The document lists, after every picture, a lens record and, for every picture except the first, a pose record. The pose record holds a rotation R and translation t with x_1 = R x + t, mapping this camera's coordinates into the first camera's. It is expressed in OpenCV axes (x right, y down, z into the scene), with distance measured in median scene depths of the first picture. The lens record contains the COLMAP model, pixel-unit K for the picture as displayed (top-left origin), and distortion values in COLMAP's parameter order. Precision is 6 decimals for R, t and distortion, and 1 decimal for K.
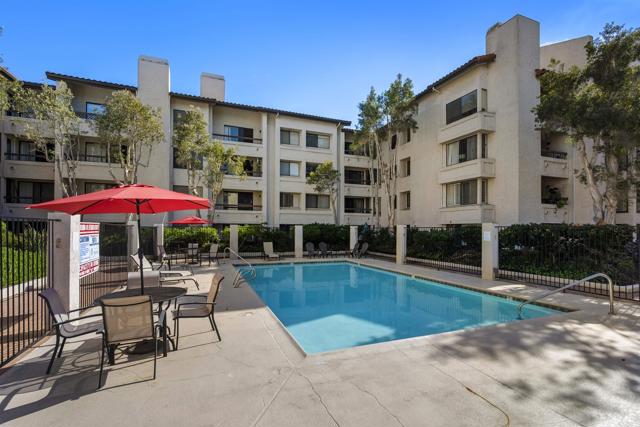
lens RADIAL K [[288.0, 0, 314.0], [0, 288.0, 229.3], [0, 0, 1]] dist [-0.000102, -0.000019]
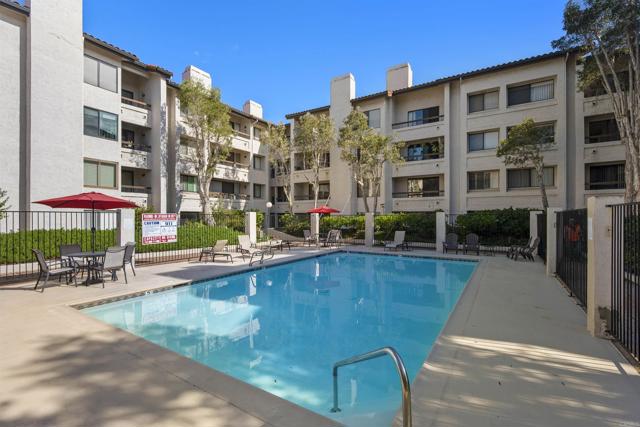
lens RADIAL K [[288.0, 0, 330.9], [0, 288.0, 215.6], [0, 0, 1]] dist [-0.000102, -0.000019]
pose [[0.605510, -0.013281, -0.795727, 0.306530], [0.005661, 0.999907, -0.012380, 0.003991], [0.795817, 0.002992, 0.605530, 0.193750]]
